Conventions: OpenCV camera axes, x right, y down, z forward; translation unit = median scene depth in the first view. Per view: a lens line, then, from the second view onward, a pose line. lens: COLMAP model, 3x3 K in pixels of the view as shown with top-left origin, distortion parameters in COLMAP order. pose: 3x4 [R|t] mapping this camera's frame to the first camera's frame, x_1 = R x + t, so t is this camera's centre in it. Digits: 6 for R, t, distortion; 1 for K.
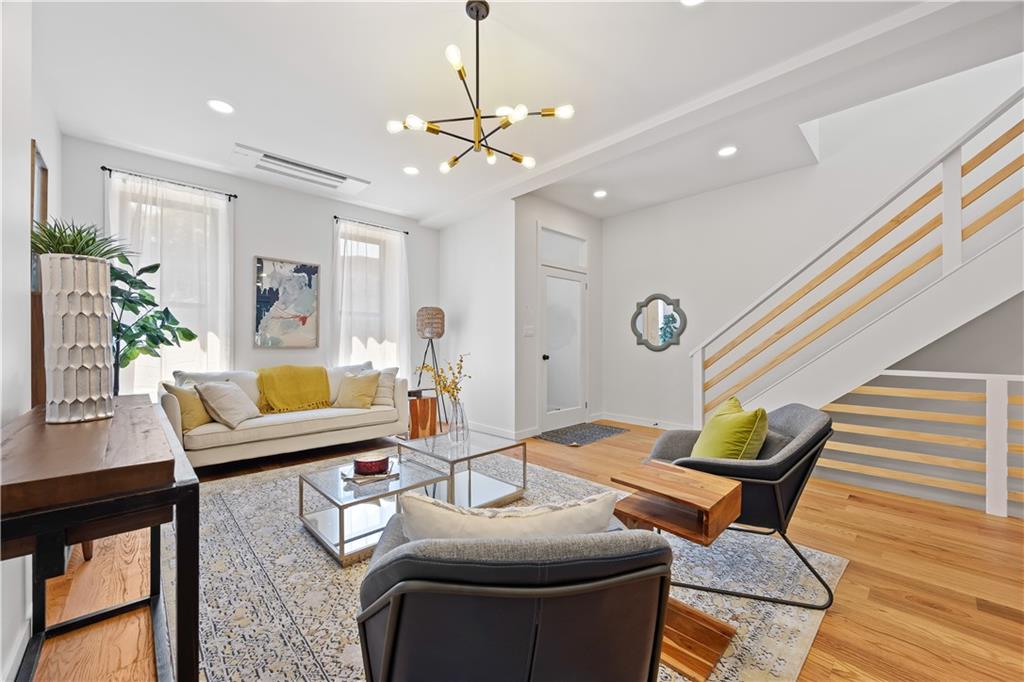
lens RADIAL K [[398.1, 0, 510.1], [0, 398.1, 346.6], [0, 0, 1]] dist [-0.002936, -0.000501]
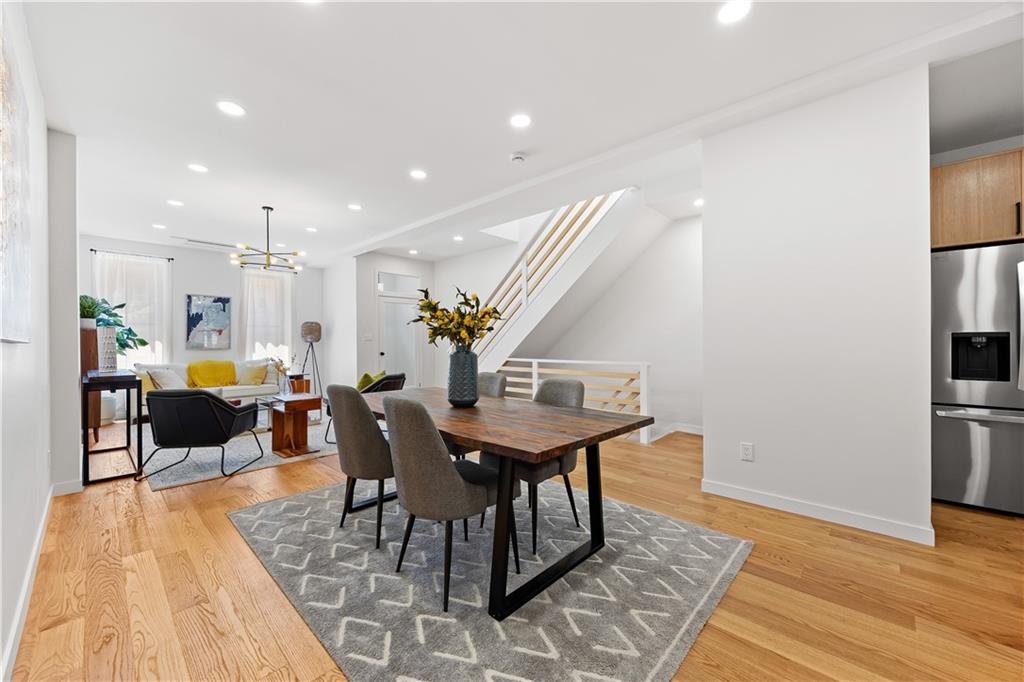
lens RADIAL K [[398.1, 0, 520.0], [0, 398.1, 343.5], [0, 0, 1]] dist [-0.002936, -0.000501]
pose [[0.997169, -0.007660, 0.074797, 0.640380], [0.007888, 0.999965, -0.002745, -0.007258], [-0.074773, 0.003327, 0.997195, -0.777294]]
